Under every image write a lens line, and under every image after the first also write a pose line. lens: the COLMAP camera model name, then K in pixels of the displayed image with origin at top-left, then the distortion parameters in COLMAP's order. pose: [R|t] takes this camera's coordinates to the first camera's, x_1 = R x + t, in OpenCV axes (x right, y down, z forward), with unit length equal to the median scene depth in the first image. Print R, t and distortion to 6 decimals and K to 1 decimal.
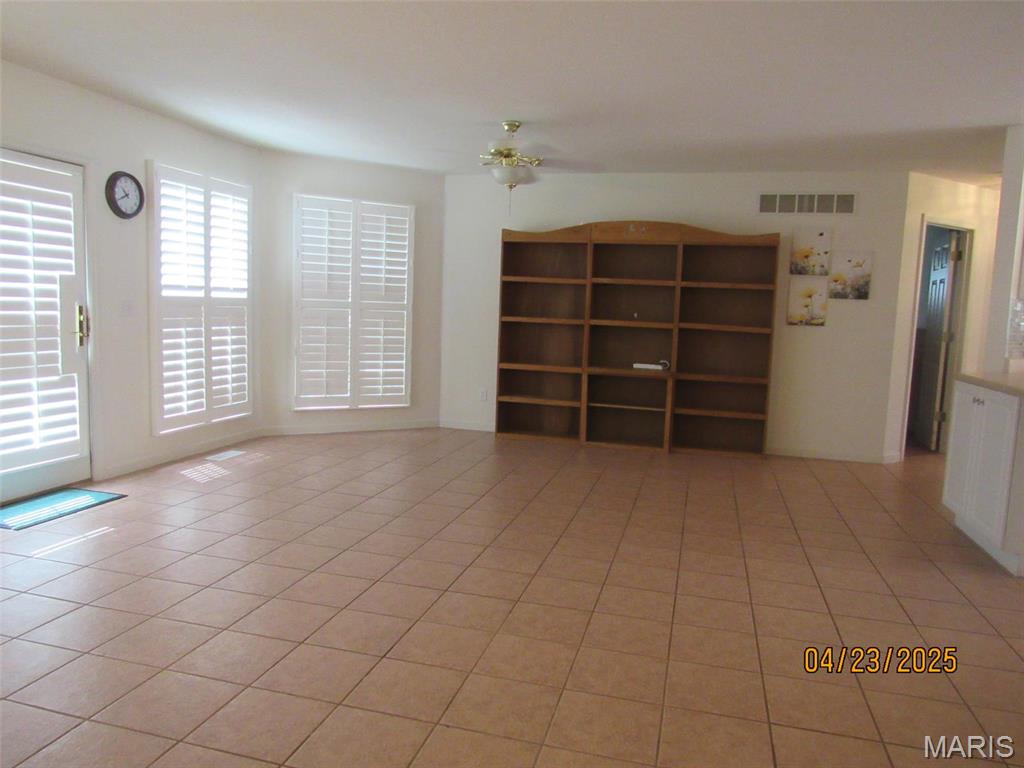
lens RADIAL K [[750.4, 0, 514.1], [0, 750.4, 380.0], [0, 0, 1]] dist [-0.002481, 0.001401]
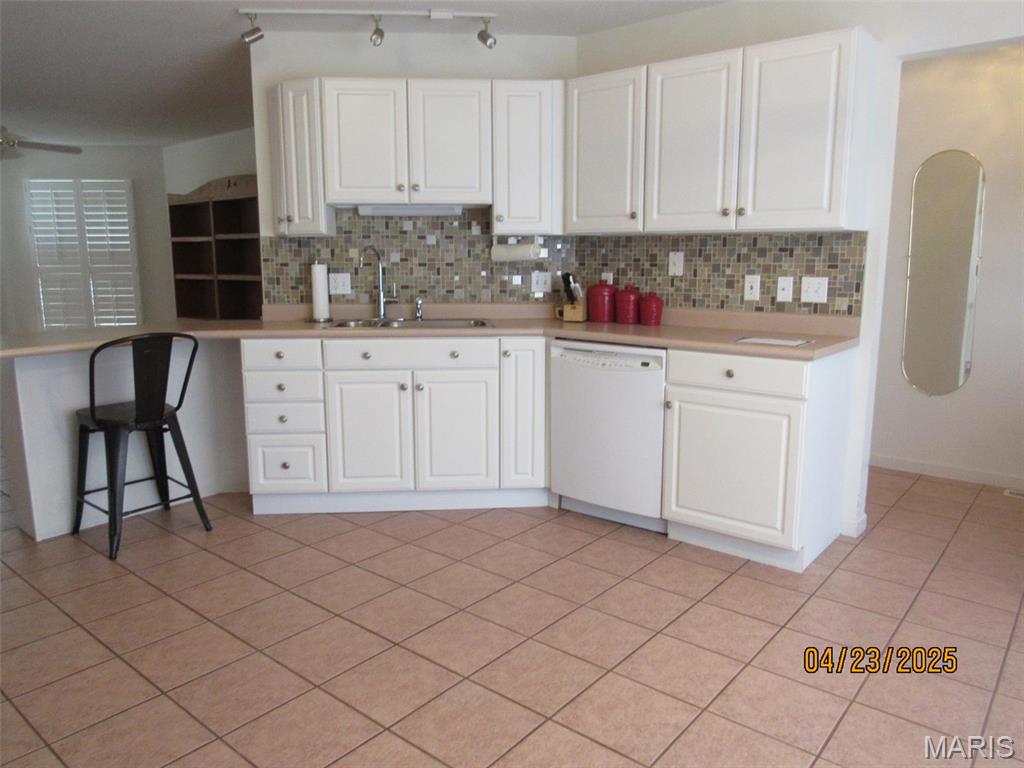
lens RADIAL K [[738.6, 0, 494.0], [0, 738.6, 383.6], [0, 0, 1]] dist [-0.011995, -0.001802]
pose [[0.898455, 0.029756, -0.438057, 1.088699], [-0.001807, 0.997943, 0.064082, 0.006623], [0.439062, -0.056784, 0.896660, 0.281860]]
